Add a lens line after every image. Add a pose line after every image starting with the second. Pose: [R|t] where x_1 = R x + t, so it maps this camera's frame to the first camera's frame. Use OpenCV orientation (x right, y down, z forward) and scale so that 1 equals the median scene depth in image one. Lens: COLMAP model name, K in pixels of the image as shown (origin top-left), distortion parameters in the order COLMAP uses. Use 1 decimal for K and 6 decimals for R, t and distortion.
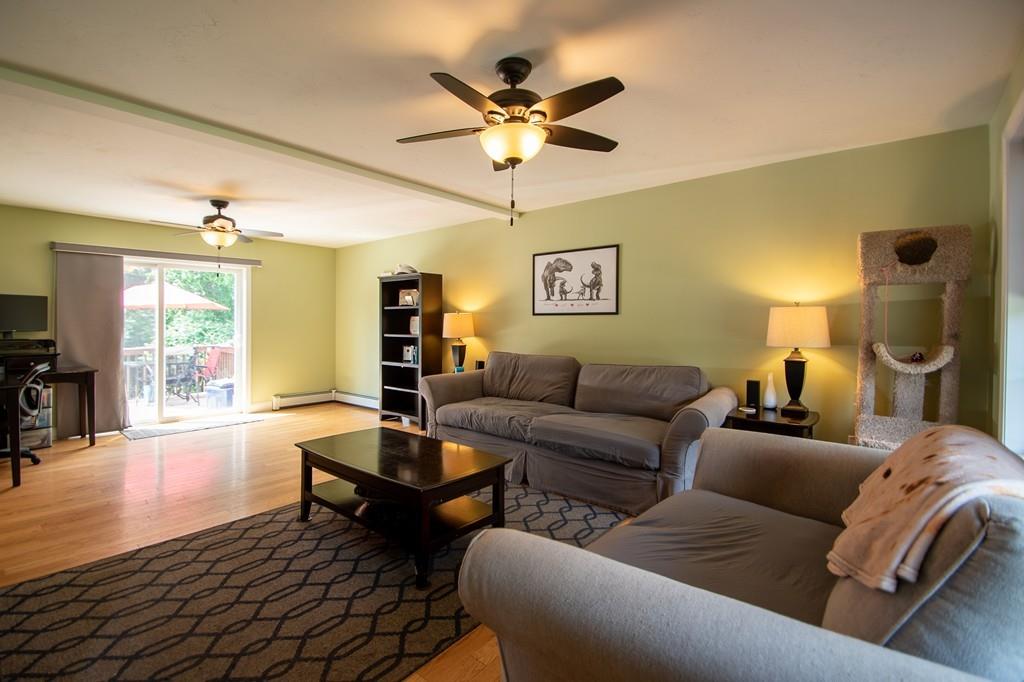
lens RADIAL K [[477.6, 0, 515.8], [0, 477.6, 325.8], [0, 0, 1]] dist [0.002192, -0.000481]
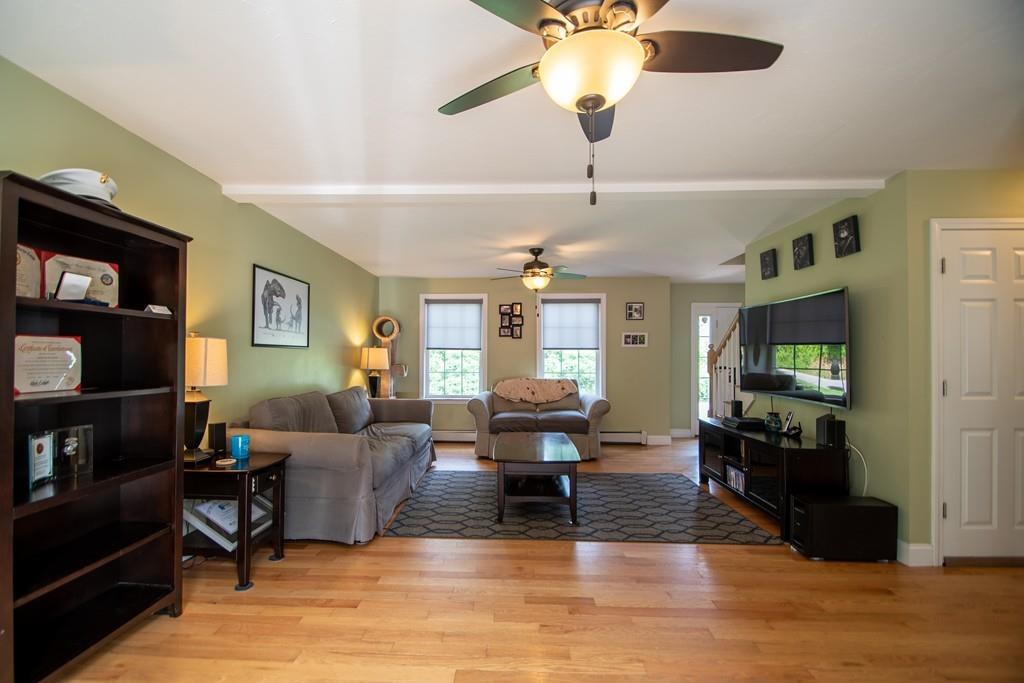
lens RADIAL K [[429.1, 0, 512.3], [0, 429.1, 347.3], [0, 0, 1]] dist [-0.004016, -0.000787]
pose [[-0.618453, 0.016136, 0.785656, -0.784445], [0.003144, 0.999832, -0.018060, -0.007738], [-0.785815, -0.008699, -0.618400, 1.175336]]
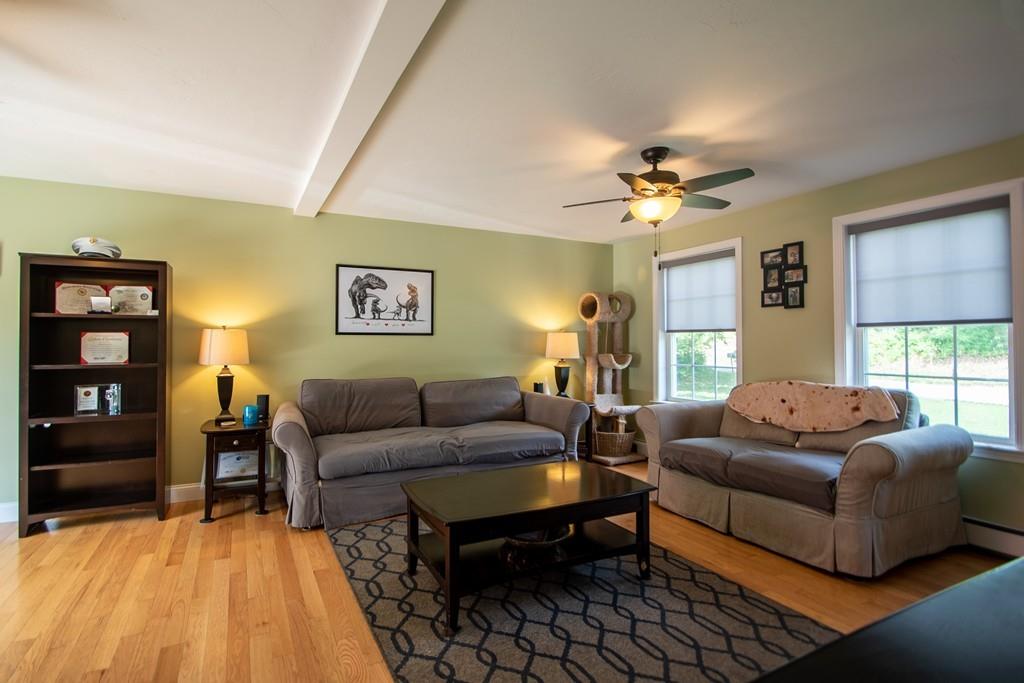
lens RADIAL K [[477.6, 0, 477.1], [0, 477.6, 333.4], [0, 0, 1]] dist [0.002192, -0.000481]
pose [[0.402556, 0.019903, 0.915179, -0.698603], [0.008649, 0.999636, -0.025544, 0.000138], [-0.915355, 0.018198, 0.402237, 0.451716]]
